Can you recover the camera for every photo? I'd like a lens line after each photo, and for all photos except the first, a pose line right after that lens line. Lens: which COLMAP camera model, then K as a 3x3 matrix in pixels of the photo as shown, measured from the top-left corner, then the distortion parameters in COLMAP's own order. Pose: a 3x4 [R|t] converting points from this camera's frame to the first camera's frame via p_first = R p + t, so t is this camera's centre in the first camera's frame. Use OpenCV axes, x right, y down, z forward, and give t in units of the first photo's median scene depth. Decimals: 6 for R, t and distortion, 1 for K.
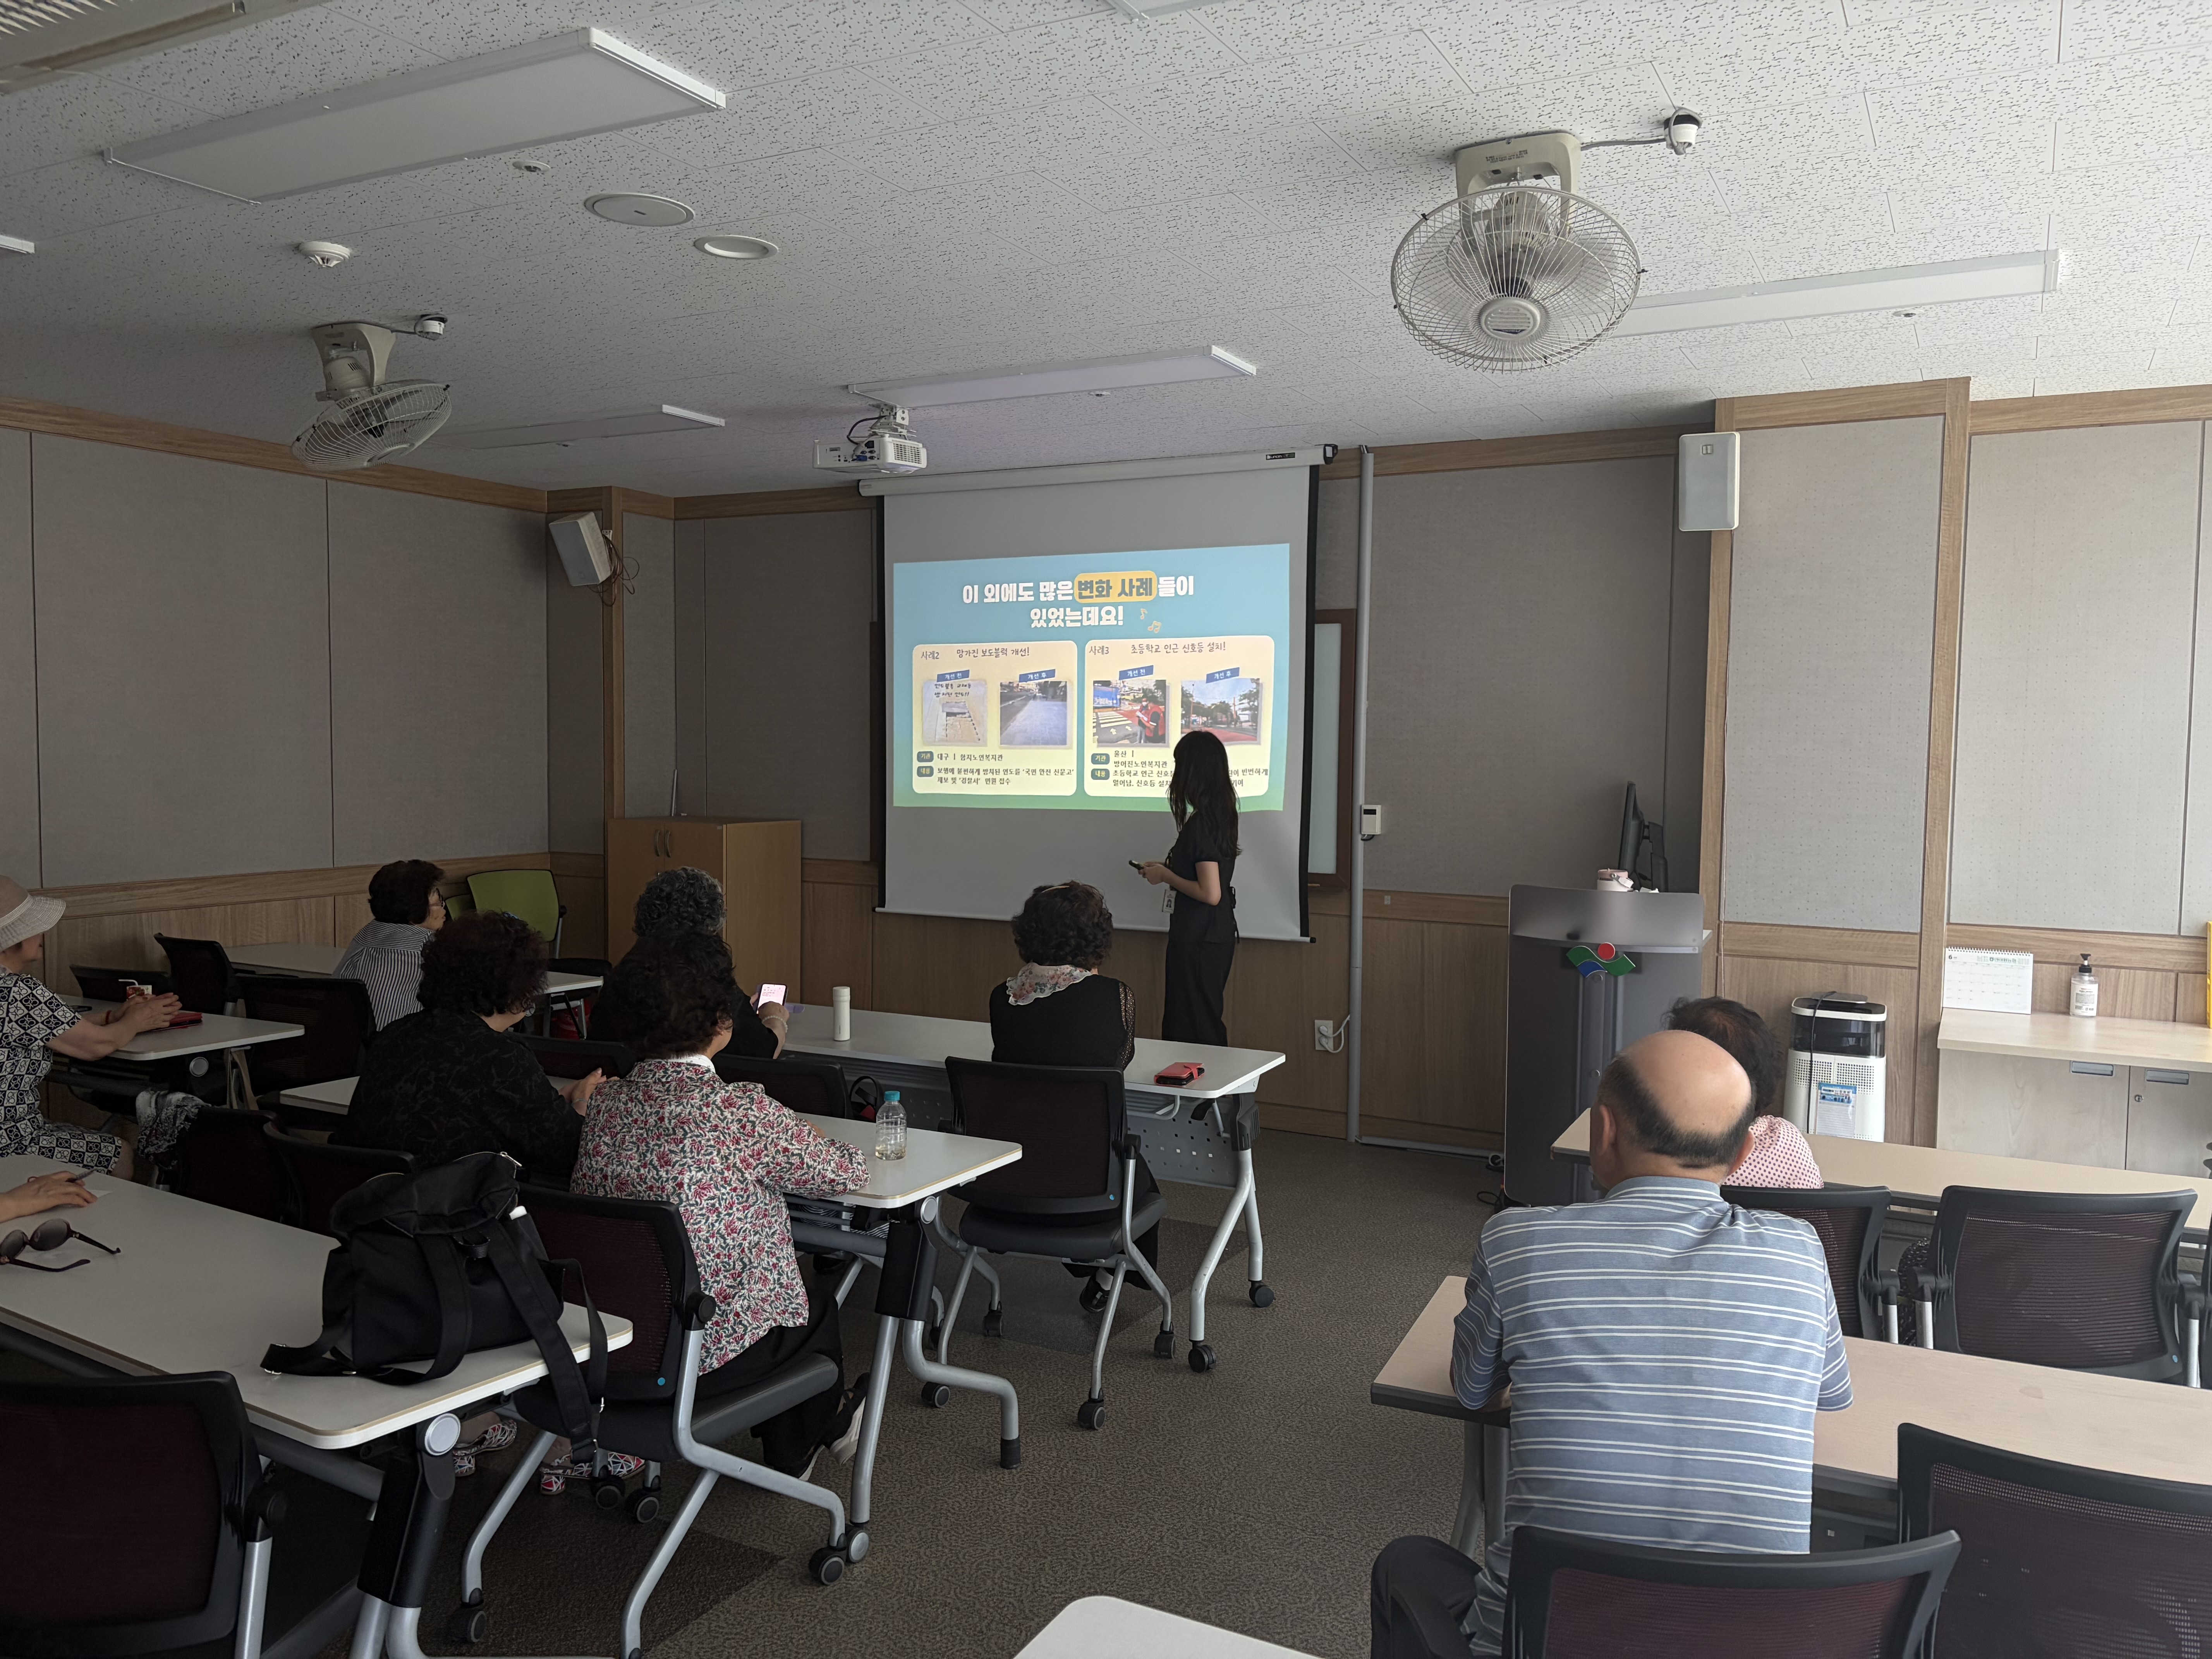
lens RADIAL K [[1674.4, 0, 1111.5], [0, 1674.4, 836.3], [0, 0, 1]] dist [0.055878, -0.053387]
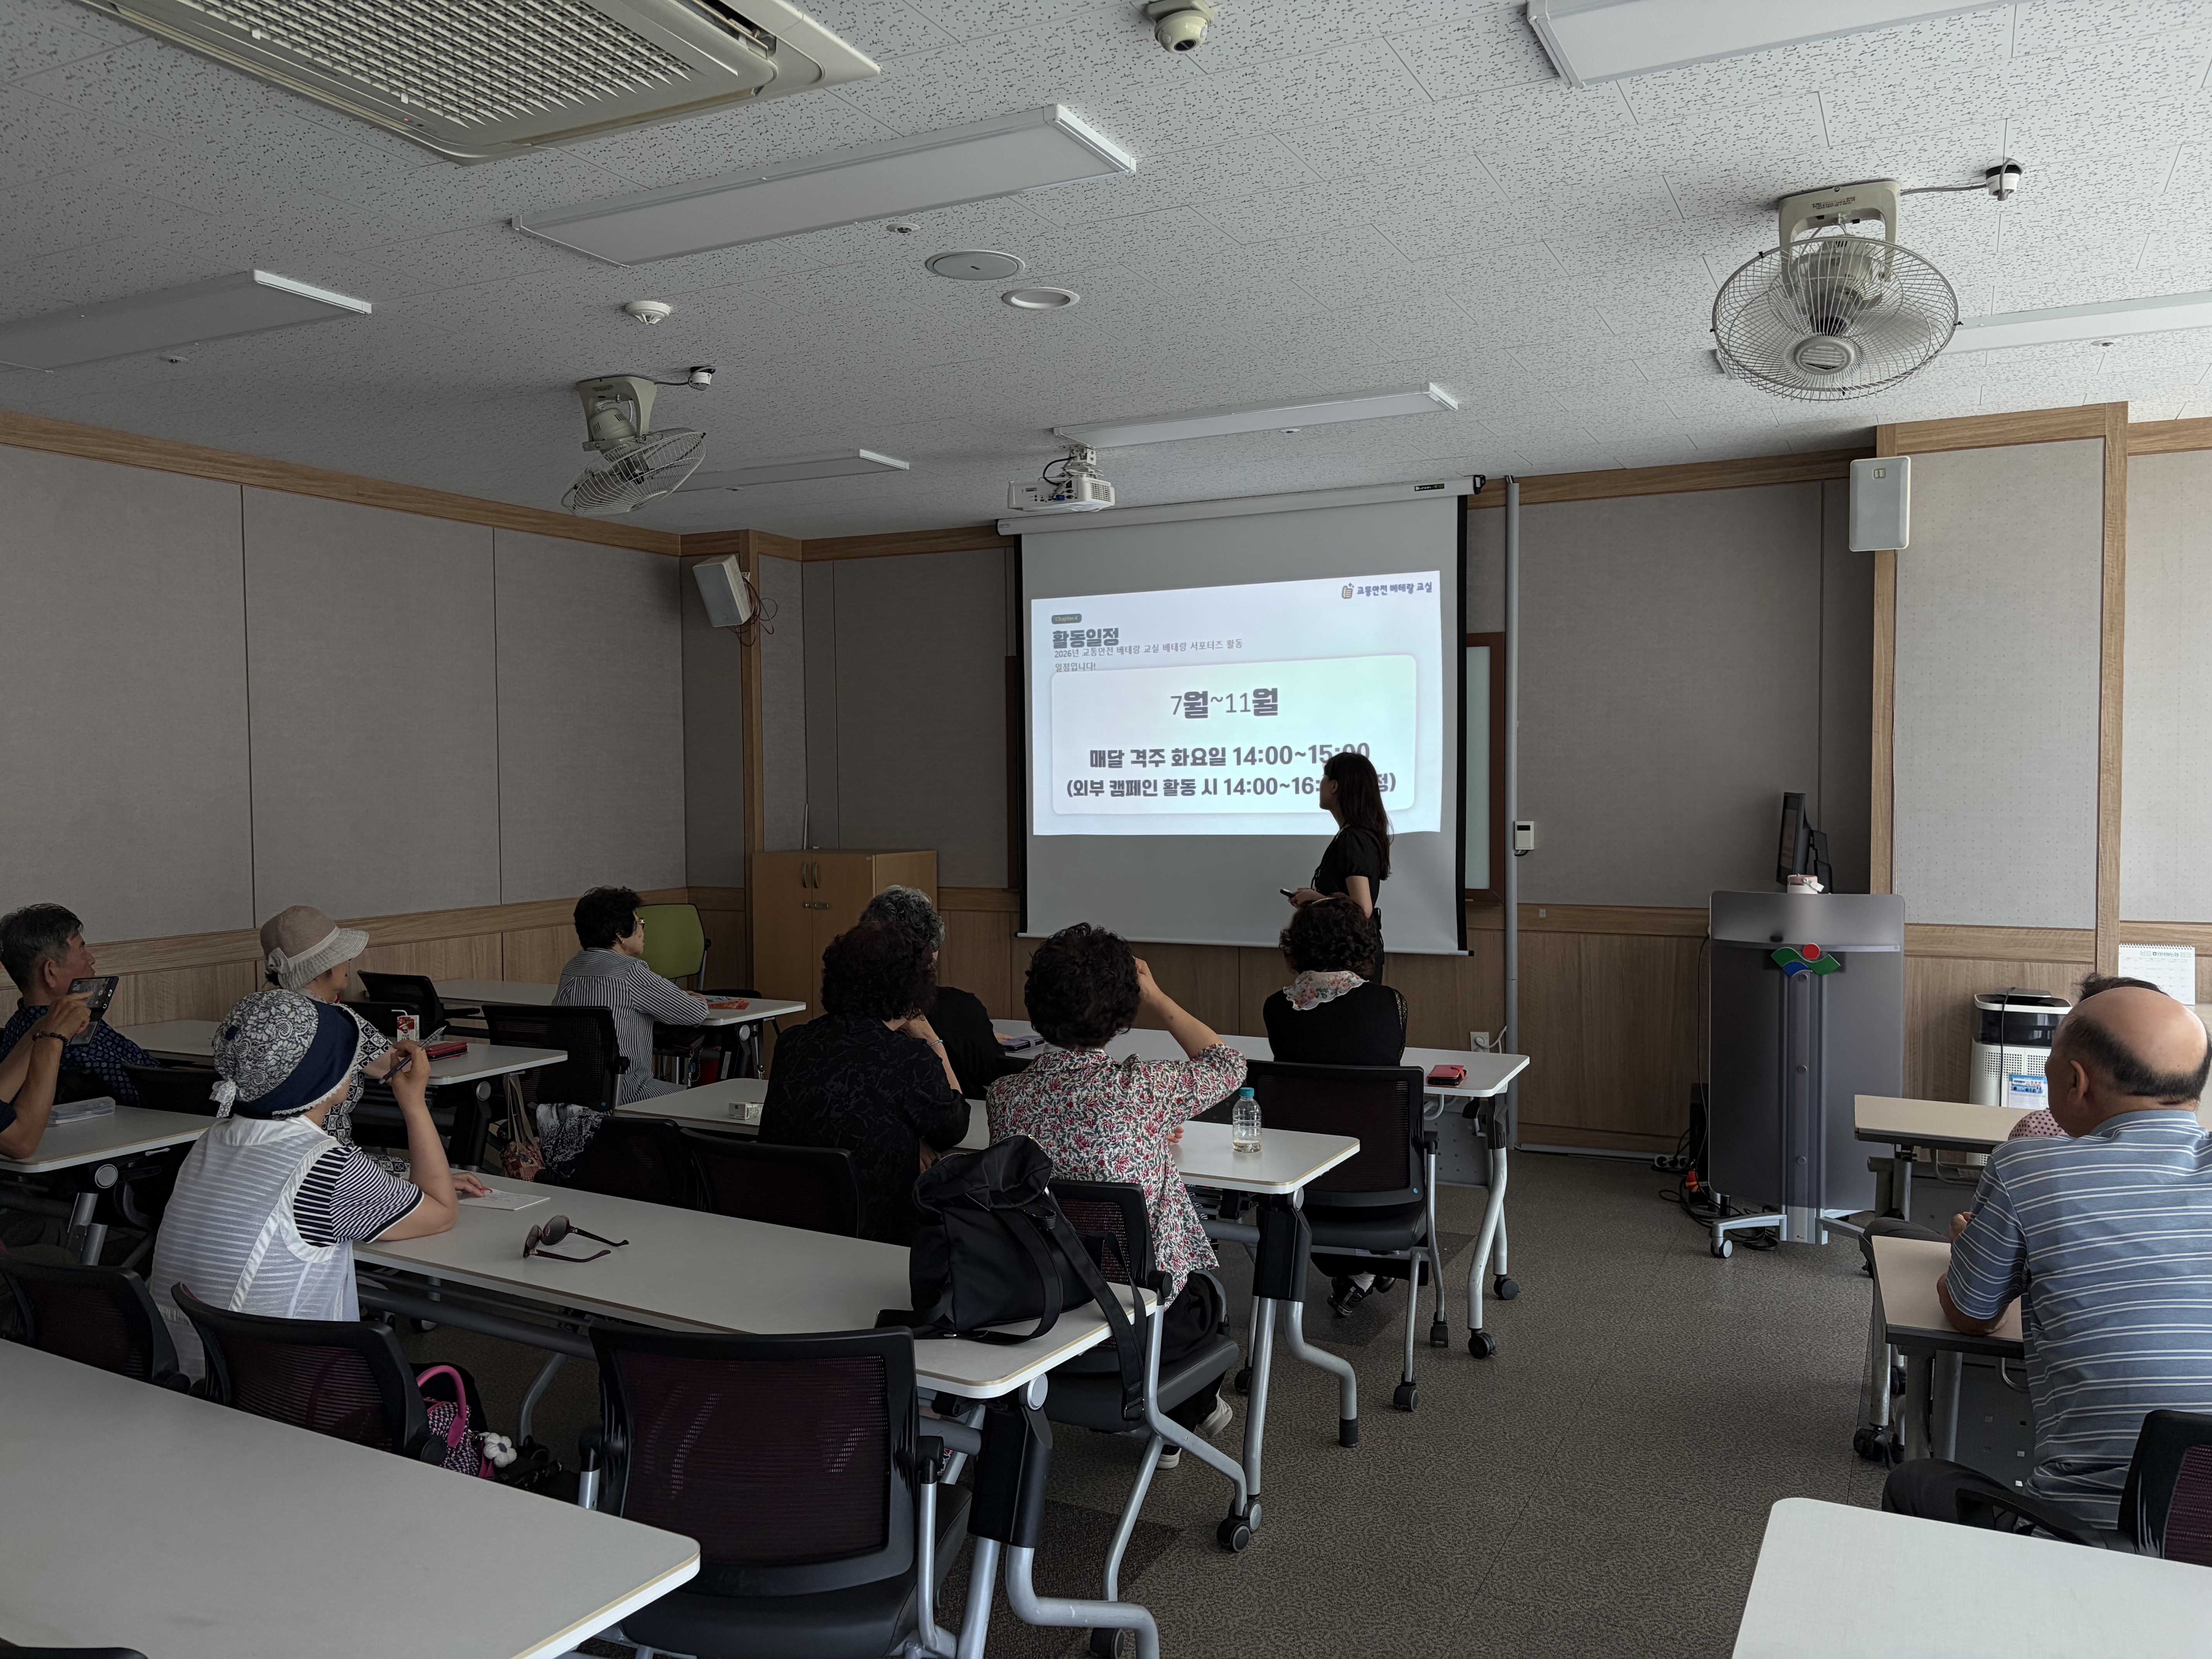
lens RADIAL K [[1674.4, 0, 1103.1], [0, 1674.4, 837.8], [0, 0, 1]] dist [0.055878, -0.053387]
pose [[0.999568, -0.020870, 0.020703, -0.159384], [0.021295, 0.999563, -0.020512, 0.009158], [-0.020266, 0.020944, 0.999575, -0.039256]]
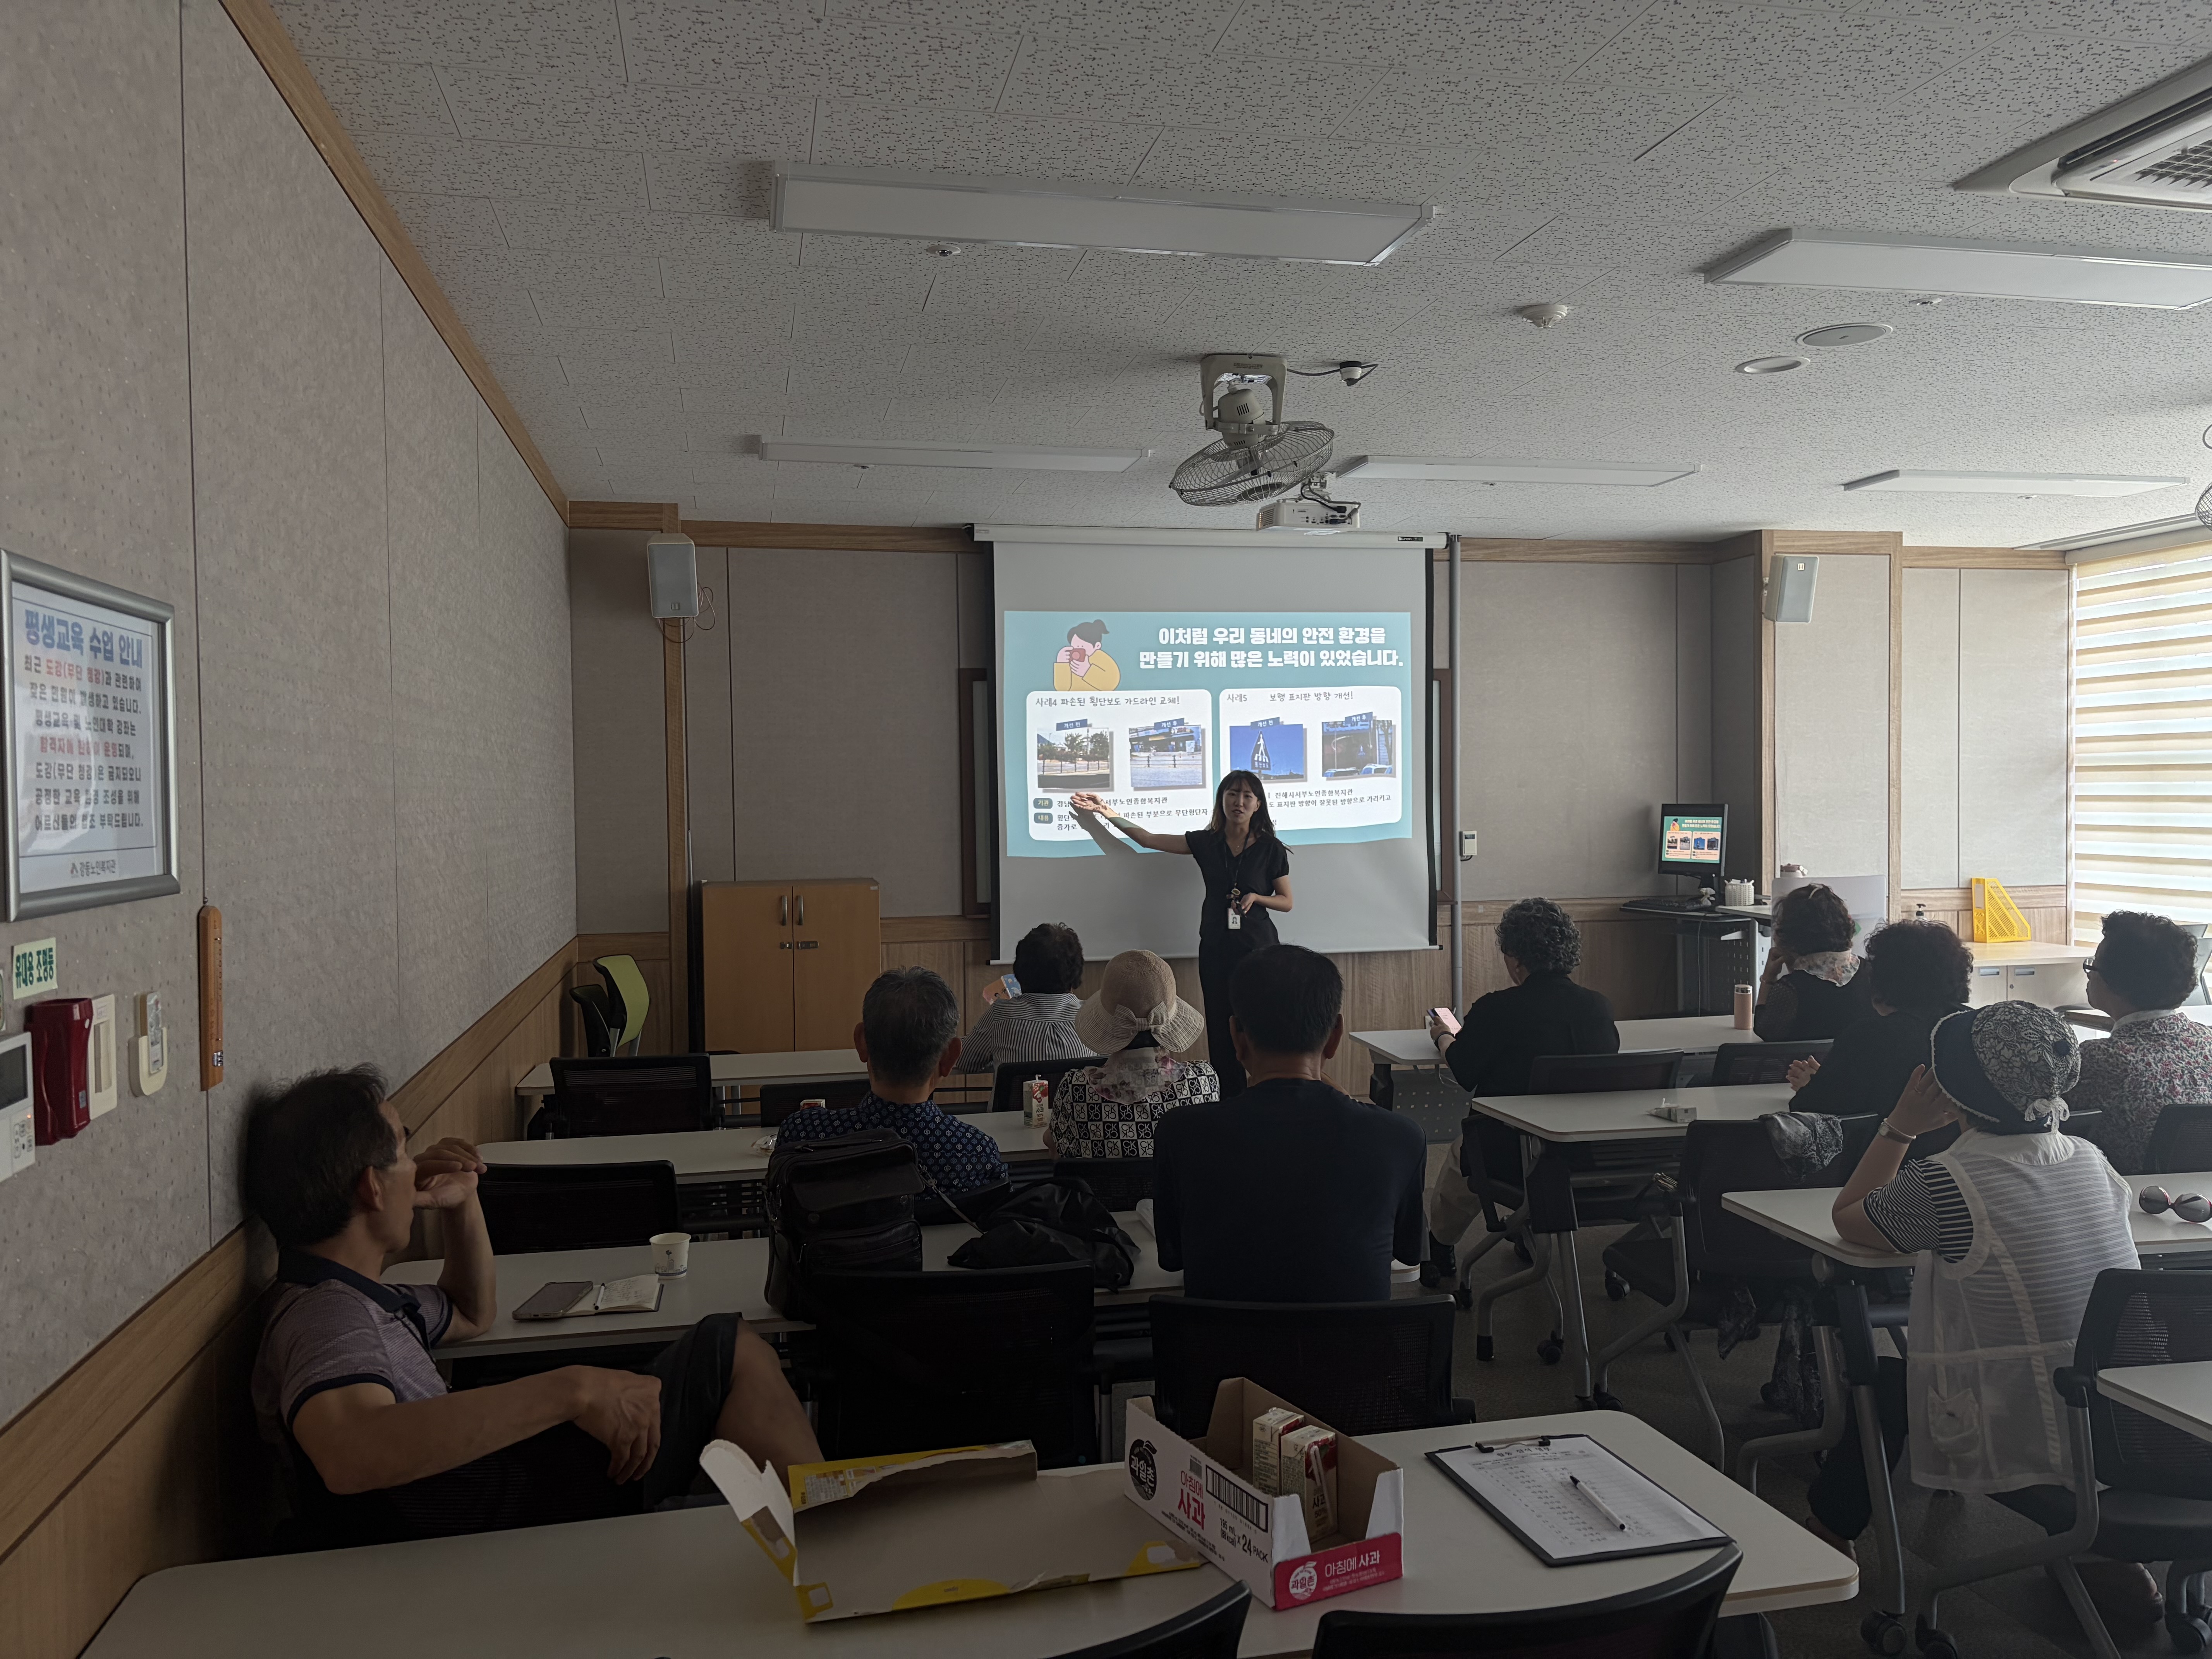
lens RADIAL K [[1674.4, 0, 1100.5], [0, 1674.4, 819.2], [0, 0, 1]] dist [0.055878, -0.053387]
pose [[0.762098, -0.032589, 0.646641, -1.041733], [0.059176, 0.998058, -0.019442, -0.024287], [-0.644752, 0.053083, 0.762547, 0.313588]]
